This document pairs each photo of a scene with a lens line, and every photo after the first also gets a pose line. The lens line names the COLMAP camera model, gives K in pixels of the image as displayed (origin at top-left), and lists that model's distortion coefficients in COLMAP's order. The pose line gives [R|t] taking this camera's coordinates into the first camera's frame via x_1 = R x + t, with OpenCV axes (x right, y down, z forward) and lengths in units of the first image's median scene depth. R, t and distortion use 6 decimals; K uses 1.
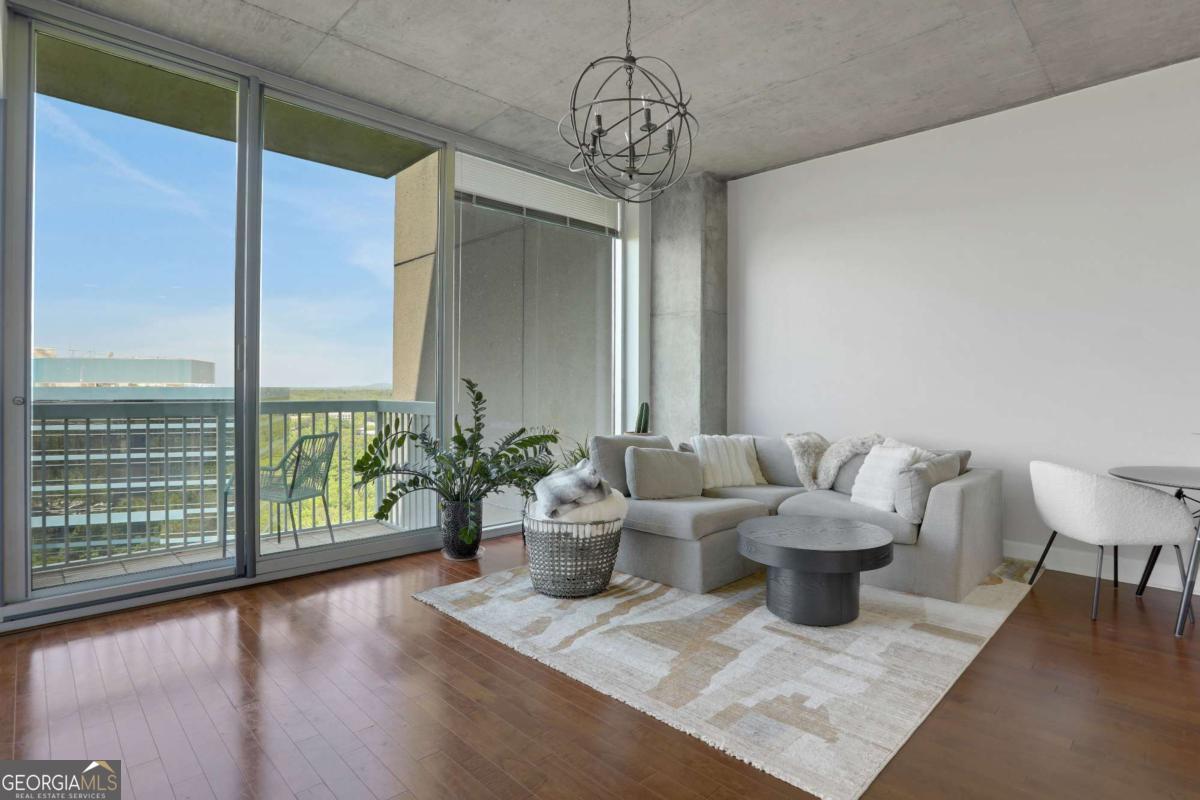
lens RADIAL K [[612.5, 0, 604.3], [0, 612.5, 390.3], [0, 0, 1]] dist [-0.079278, 0.032731]
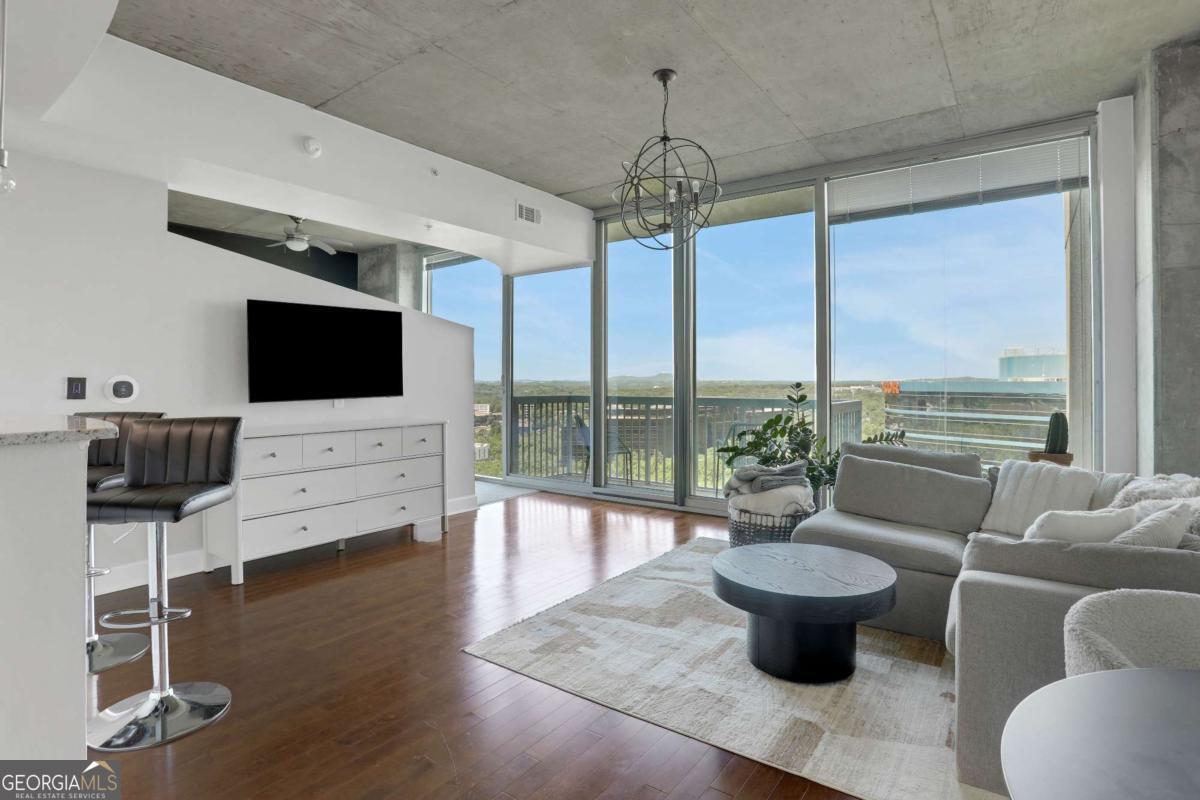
lens RADIAL K [[603.2, 0, 610.5], [0, 603.2, 384.1], [0, 0, 1]] dist [-0.076200, 0.031535]
pose [[0.170592, -0.000154, -0.985342, 0.839720], [-0.000196, 1.000000, -0.000190, -0.017890], [0.985342, 0.000226, 0.170592, 0.442403]]
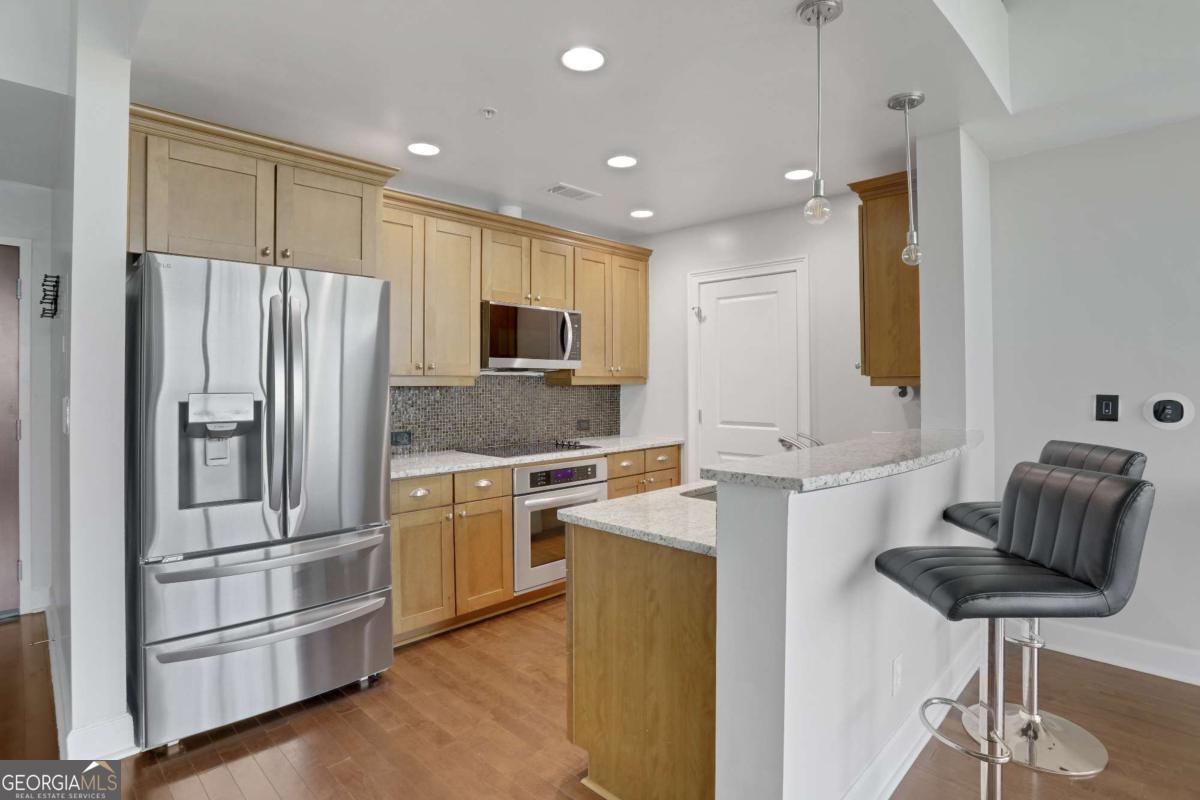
lens RADIAL K [[602.7, 0, 598.1], [0, 602.7, 384.2], [0, 0, 1]] dist [-0.078600, 0.030044]
pose [[-0.999946, -0.002008, -0.010167, 0.516180], [-0.002067, 0.999981, 0.005826, -0.041905], [0.010155, 0.005847, -0.999931, 0.505884]]
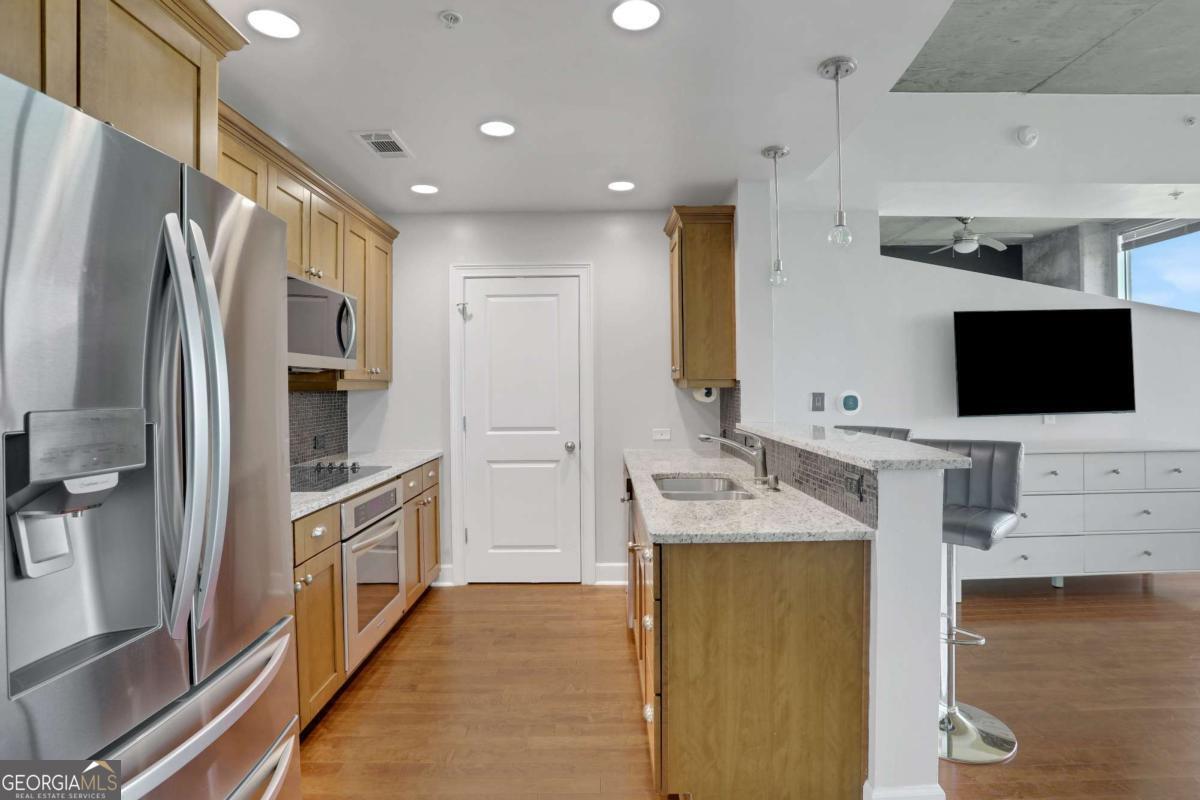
lens RADIAL K [[612.5, 0, 604.3], [0, 612.5, 390.3], [0, 0, 1]] dist [-0.079278, 0.032731]
pose [[-0.700253, 0.007758, -0.713853, 0.869906], [0.003395, 0.999966, 0.007537, -0.039333], [0.713887, 0.002855, -0.700255, 0.291175]]
